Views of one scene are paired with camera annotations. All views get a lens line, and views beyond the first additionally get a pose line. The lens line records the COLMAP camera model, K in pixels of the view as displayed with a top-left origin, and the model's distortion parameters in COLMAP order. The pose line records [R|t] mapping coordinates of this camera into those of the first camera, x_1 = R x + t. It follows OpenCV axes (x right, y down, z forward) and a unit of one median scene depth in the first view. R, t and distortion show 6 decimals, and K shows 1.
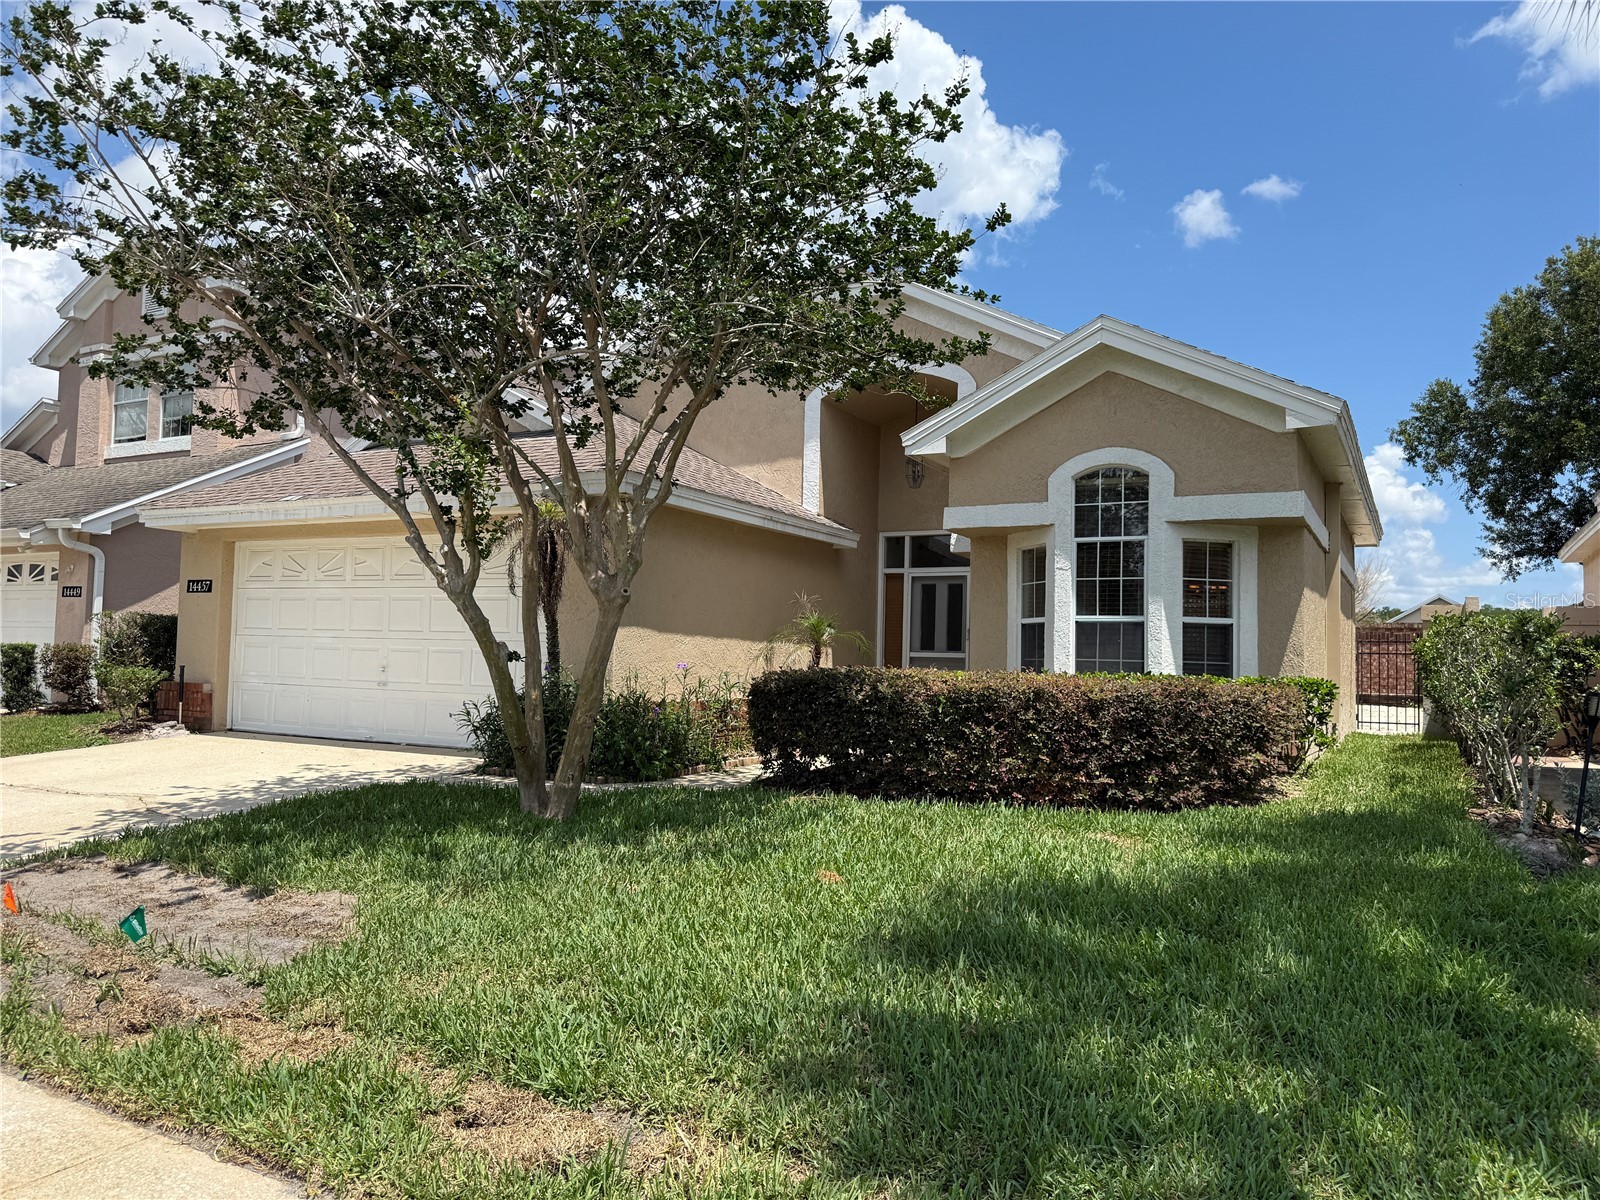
lens RADIAL K [[1132.9, 0, 739.9], [0, 1132.9, 597.5], [0, 0, 1]] dist [-0.001051, -0.002863]
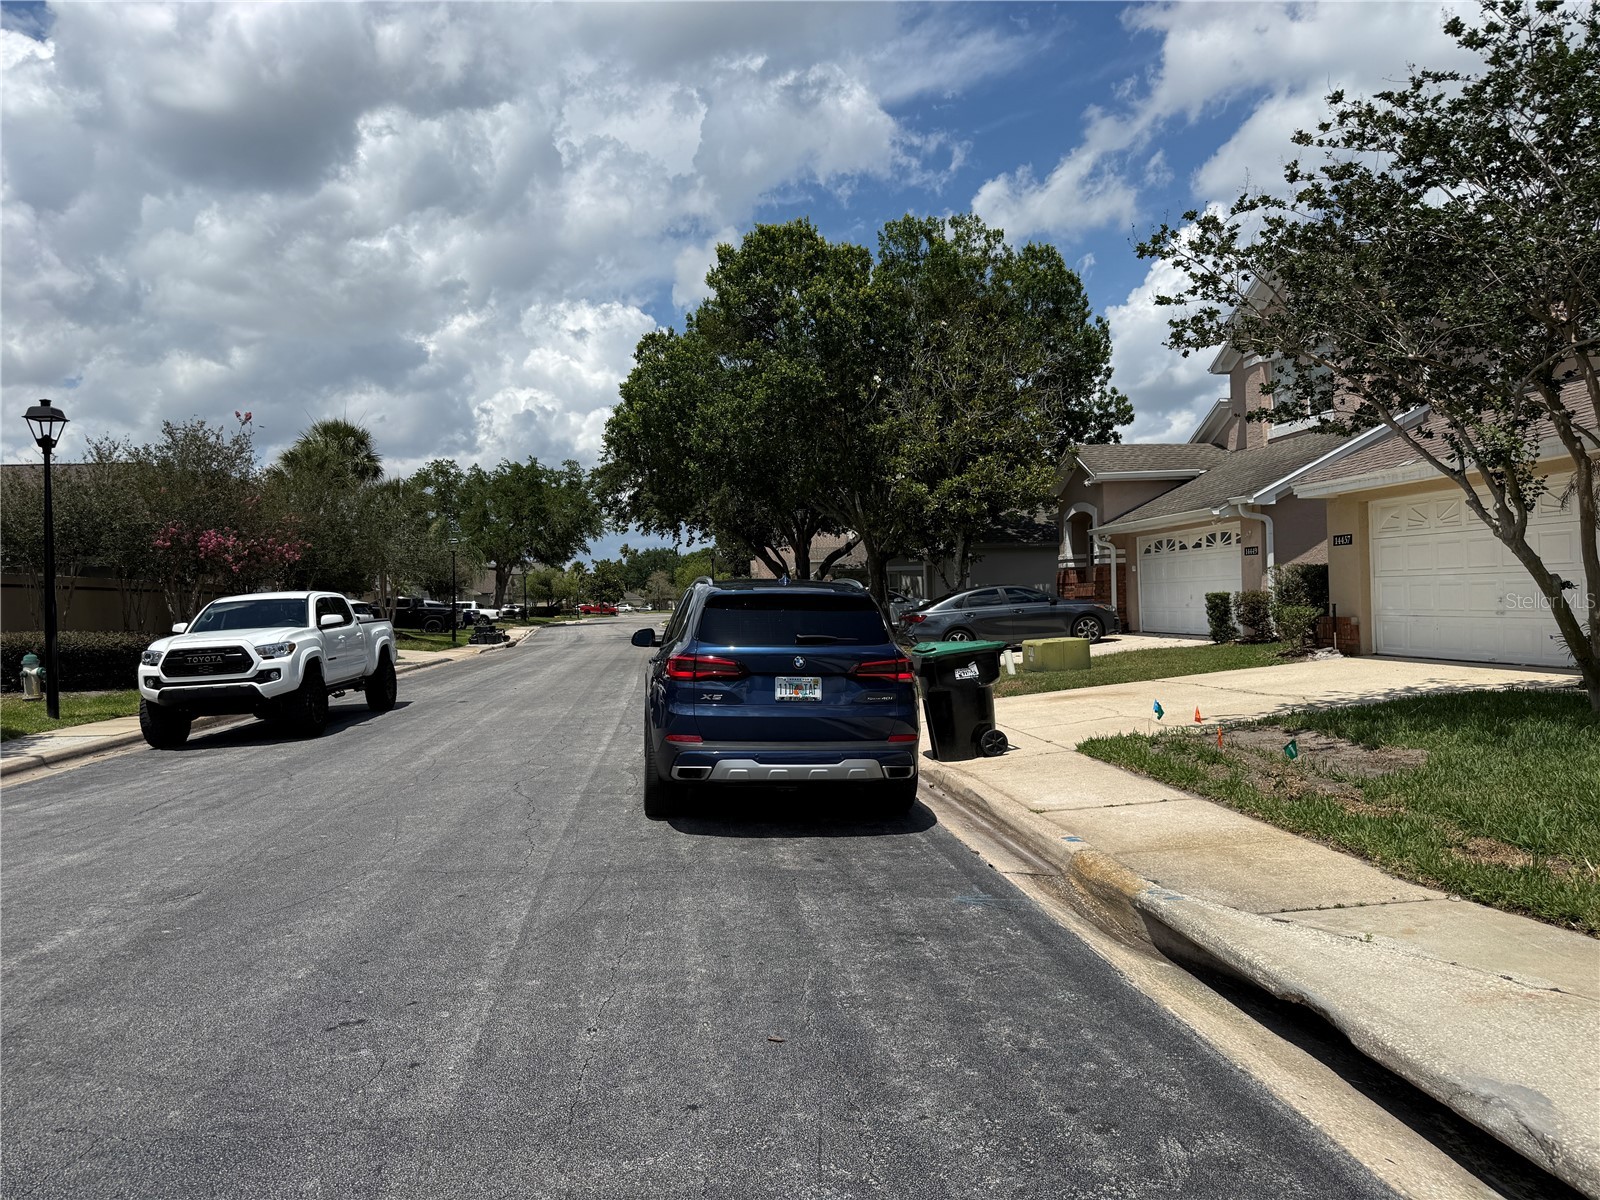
lens RADIAL K [[1131.4, 0, 831.9], [0, 1131.4, 613.6], [0, 0, 1]] dist [-0.037533, -0.002218]
pose [[0.623634, -0.033335, -0.781005, 0.141481], [0.085560, 0.995999, 0.025809, -0.009597], [0.777020, -0.082918, 0.623991, -0.227116]]
